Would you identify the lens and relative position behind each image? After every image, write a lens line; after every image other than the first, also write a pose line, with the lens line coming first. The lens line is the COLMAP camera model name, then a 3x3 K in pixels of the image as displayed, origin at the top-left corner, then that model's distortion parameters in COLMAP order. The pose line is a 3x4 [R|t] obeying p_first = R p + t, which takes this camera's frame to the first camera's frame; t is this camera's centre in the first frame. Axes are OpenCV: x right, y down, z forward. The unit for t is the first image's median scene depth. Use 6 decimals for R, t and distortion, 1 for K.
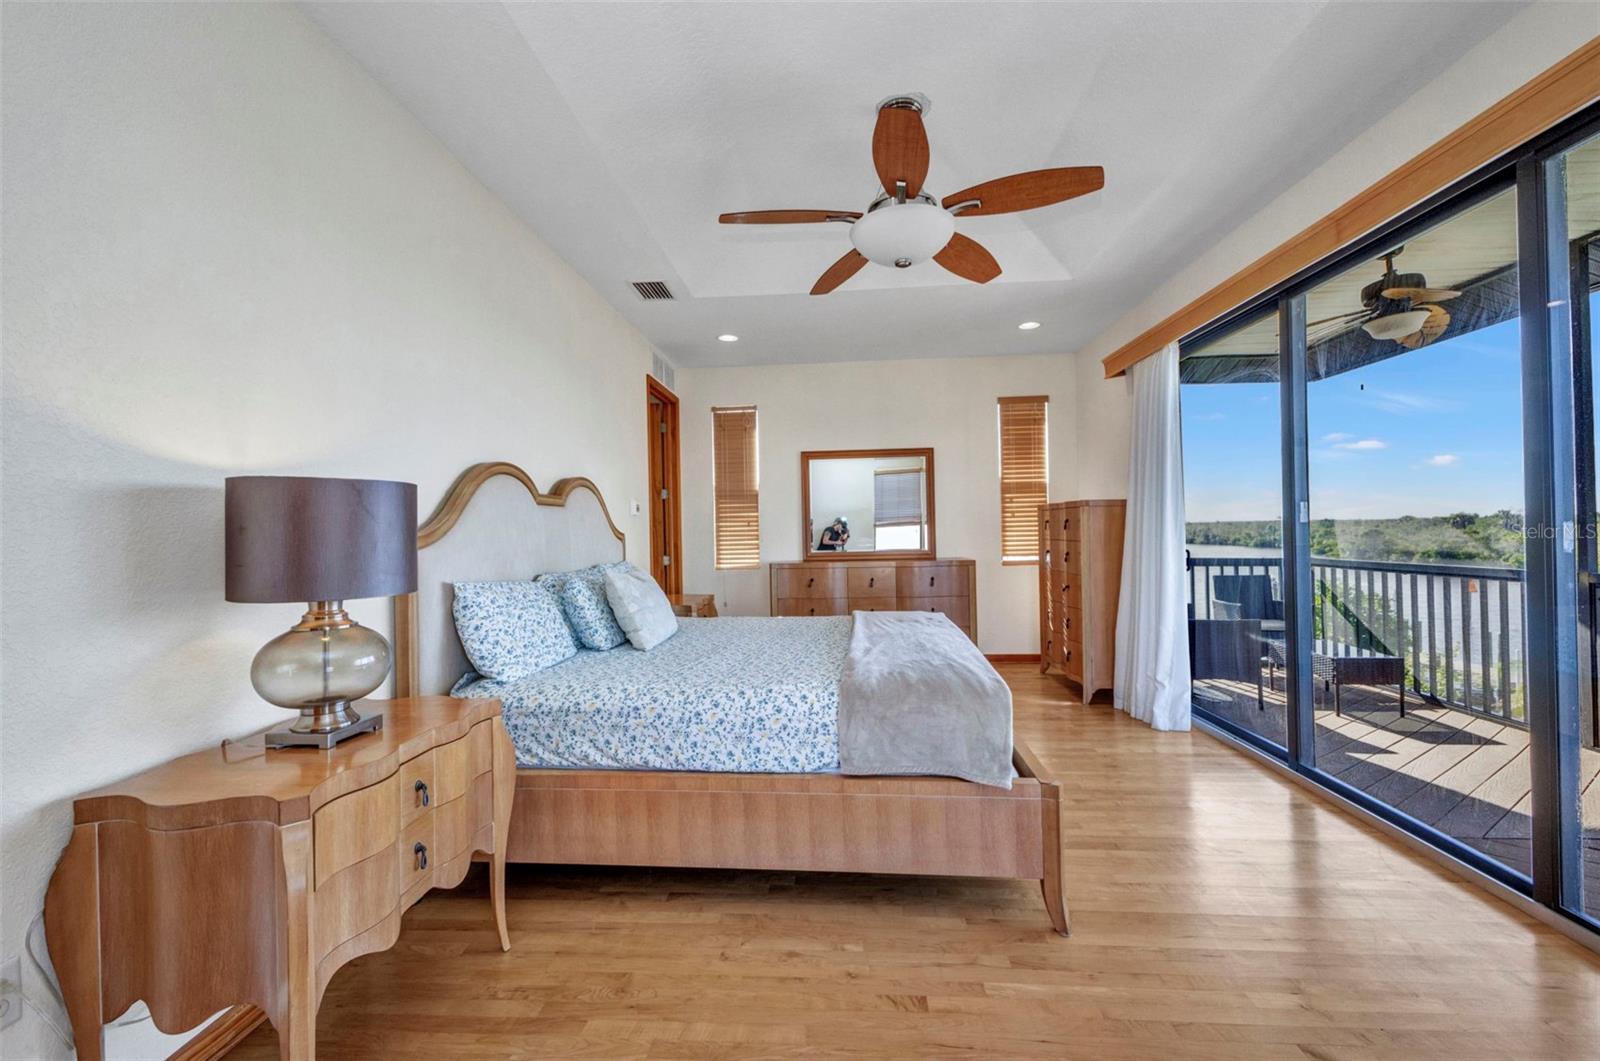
lens RADIAL K [[636.5, 0, 802.0], [0, 636.5, 525.5], [0, 0, 1]] dist [0.013817, -0.000946]
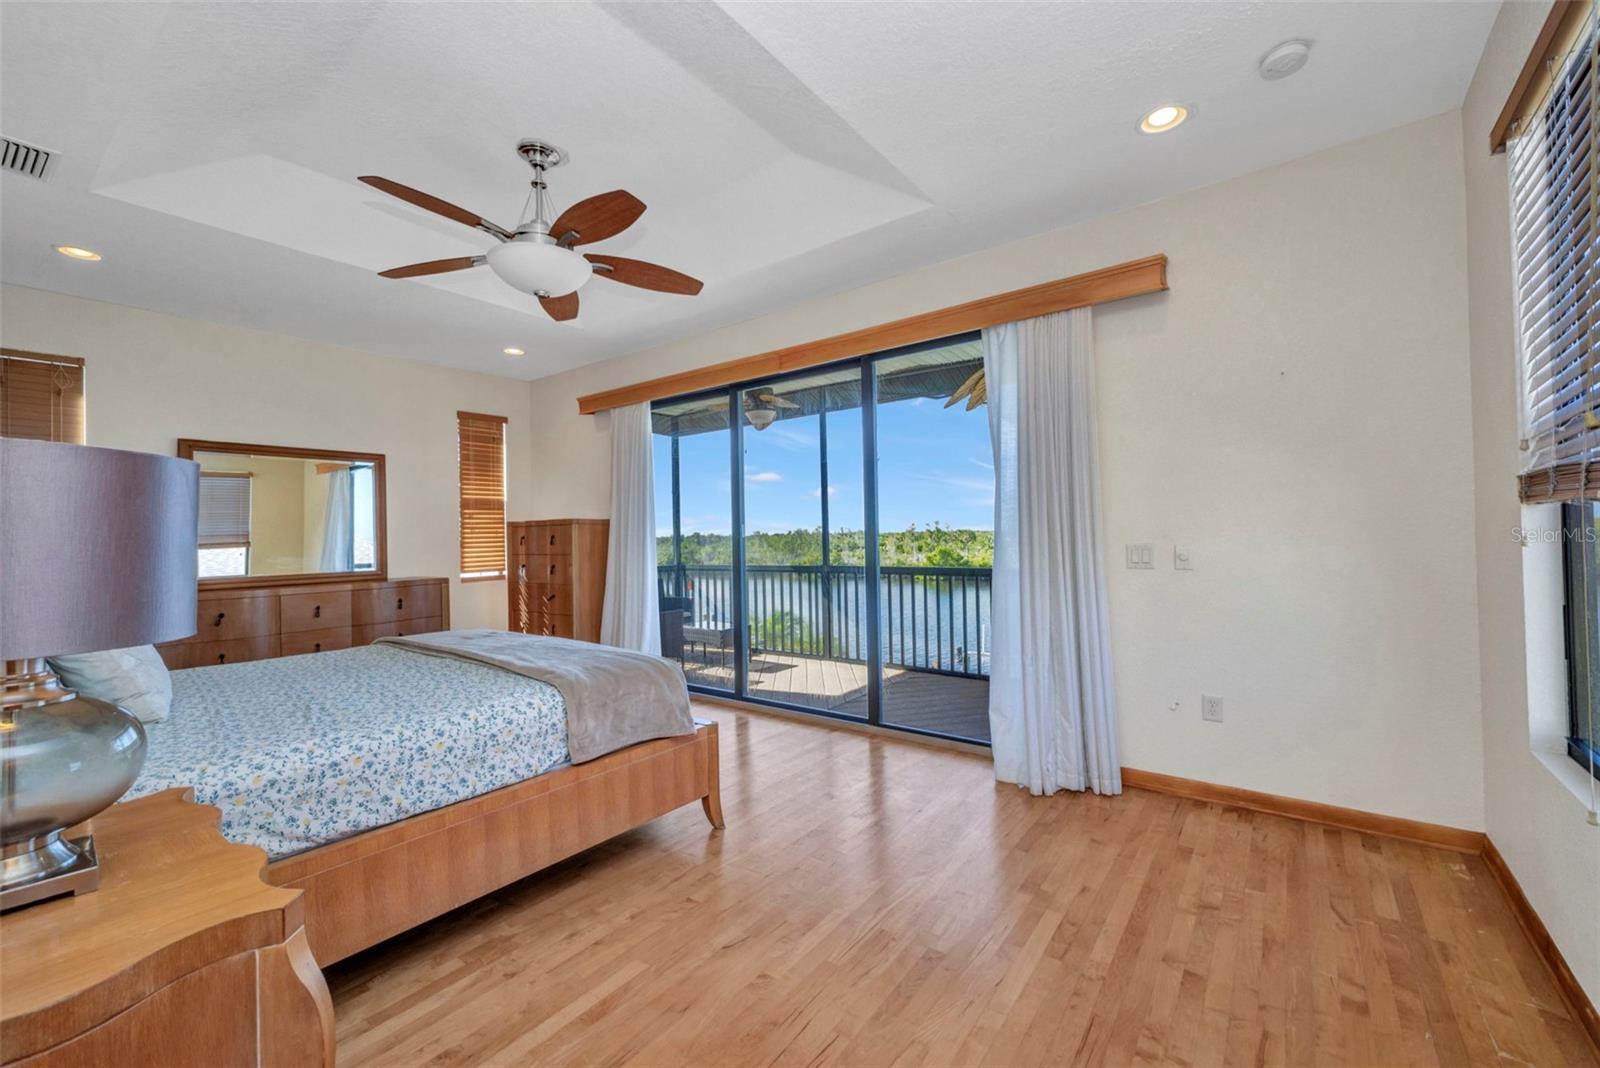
lens RADIAL K [[636.5, 0, 801.8], [0, 636.5, 528.1], [0, 0, 1]] dist [0.013817, -0.000946]
pose [[0.556538, 0.016337, 0.830661, -0.610551], [0.004703, 0.999729, -0.022813, 0.010541], [-0.830809, 0.016603, 0.556310, 0.056009]]
